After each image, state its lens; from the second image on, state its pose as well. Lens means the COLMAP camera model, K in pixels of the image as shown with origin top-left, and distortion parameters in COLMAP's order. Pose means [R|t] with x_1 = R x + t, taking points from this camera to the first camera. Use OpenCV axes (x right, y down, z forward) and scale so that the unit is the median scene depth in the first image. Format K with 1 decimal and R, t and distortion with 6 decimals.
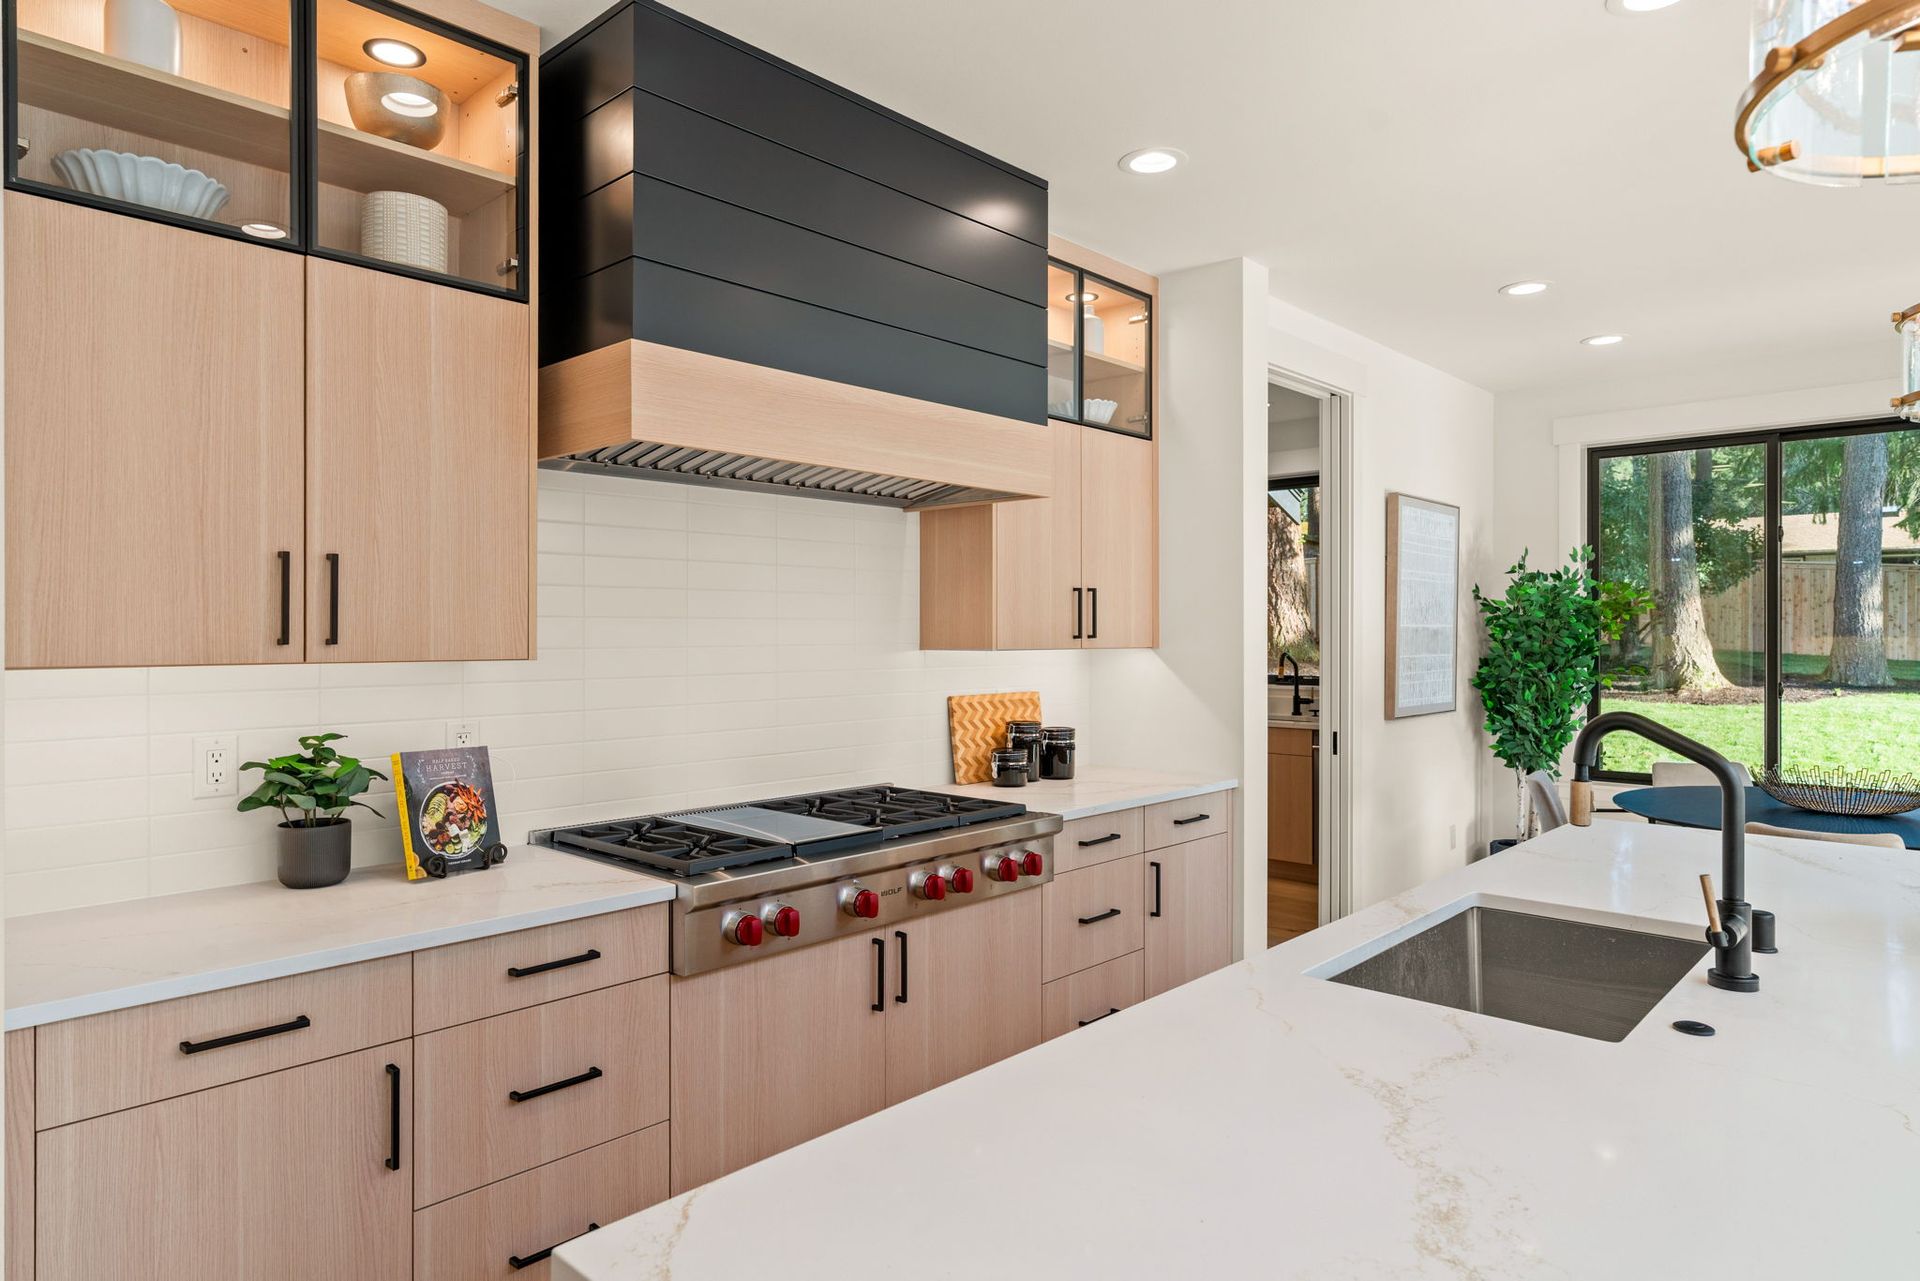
lens RADIAL K [[1138.1, 0, 958.1], [0, 1138.1, 638.3], [0, 0, 1]] dist [0.002726, 0.002305]
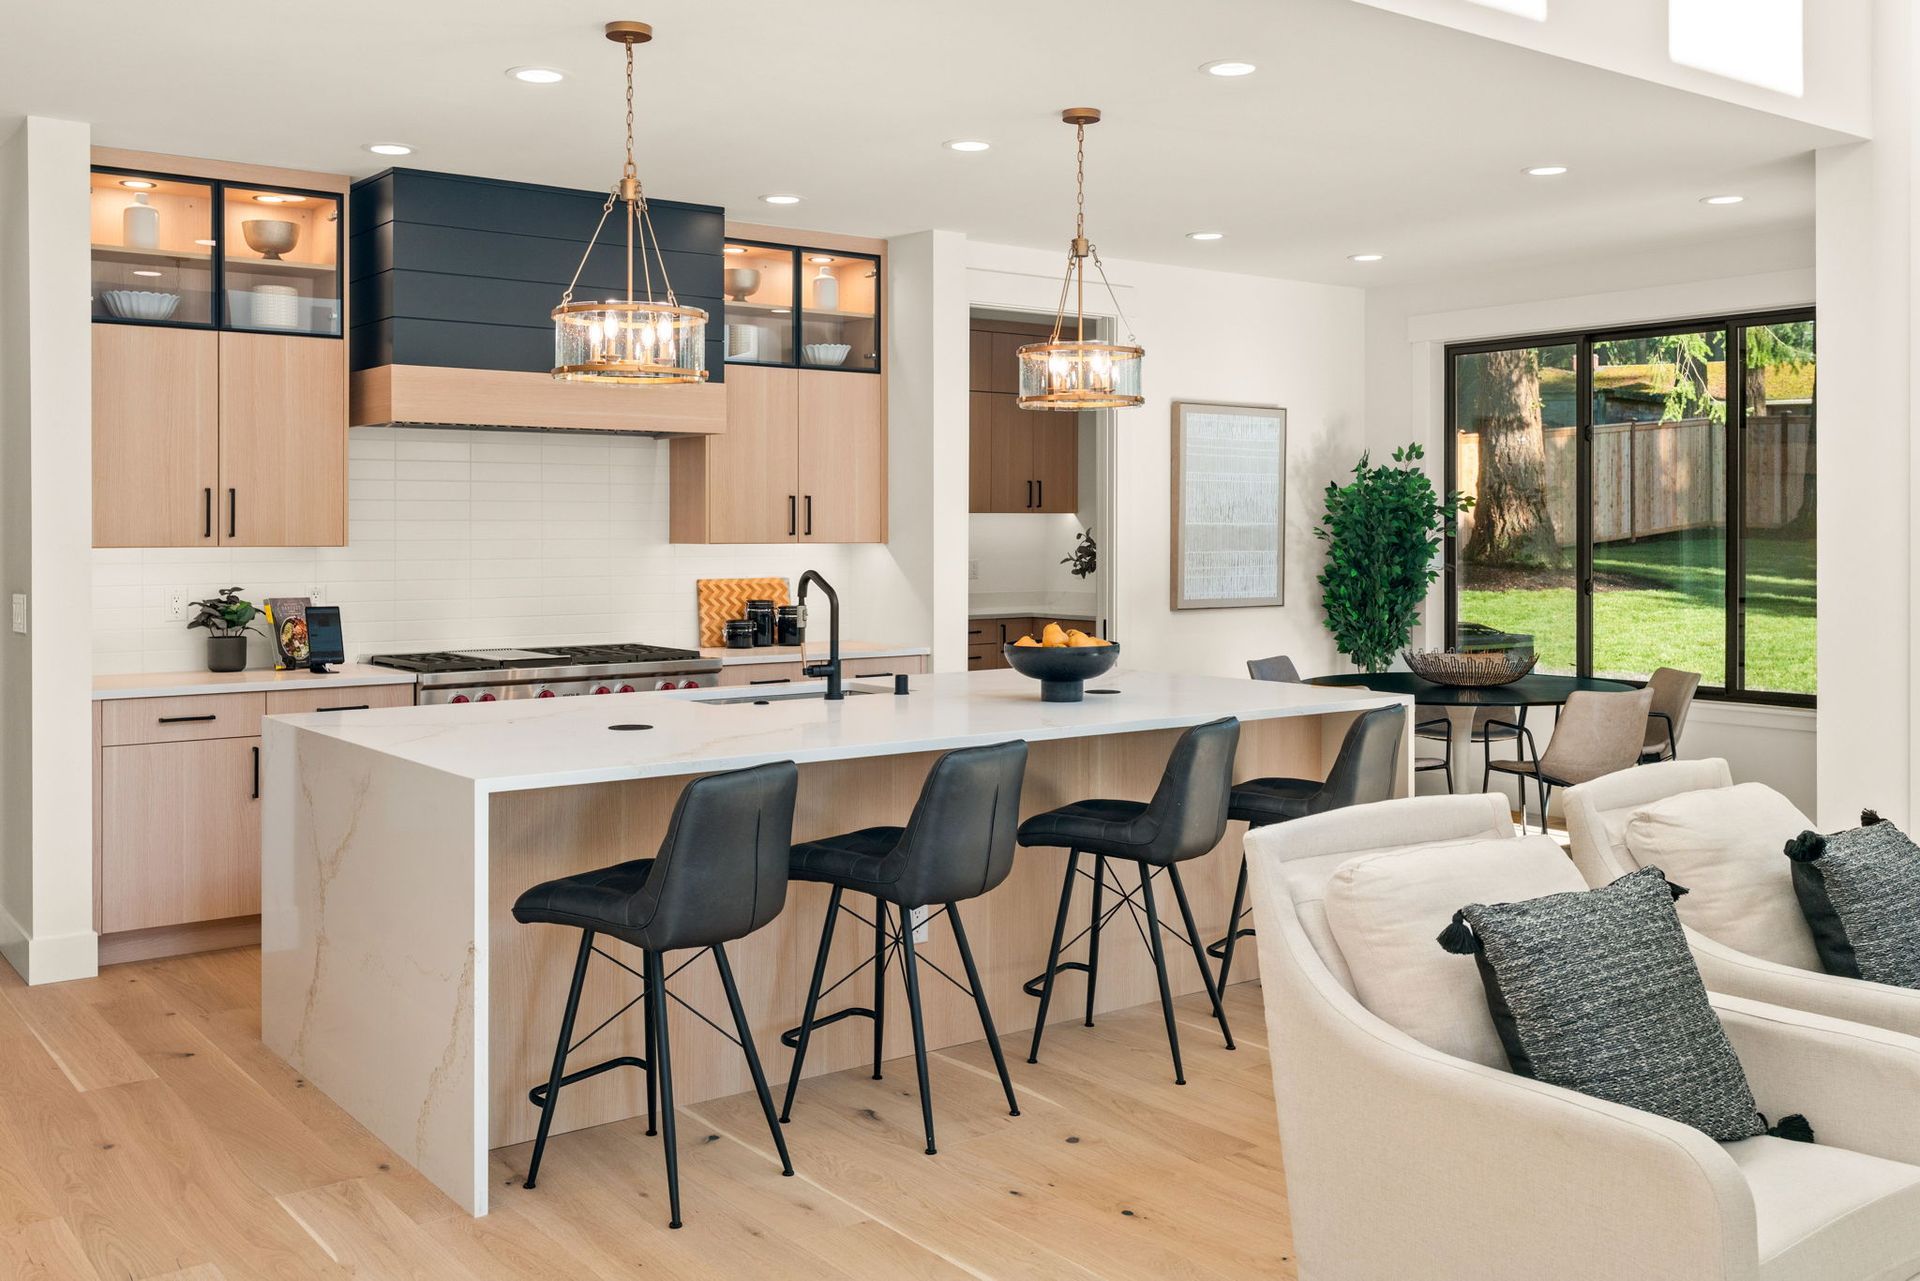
lens RADIAL K [[1753.6, 0, 971.7], [0, 1753.6, 543.1], [0, 0, 1]] dist [0.006723, 0.000000]
pose [[0.986584, 0.000013, -0.163255, 0.930776], [0.000257, 0.999999, 0.001628, 0.009251], [0.163255, -0.001649, 0.986583, -1.369359]]
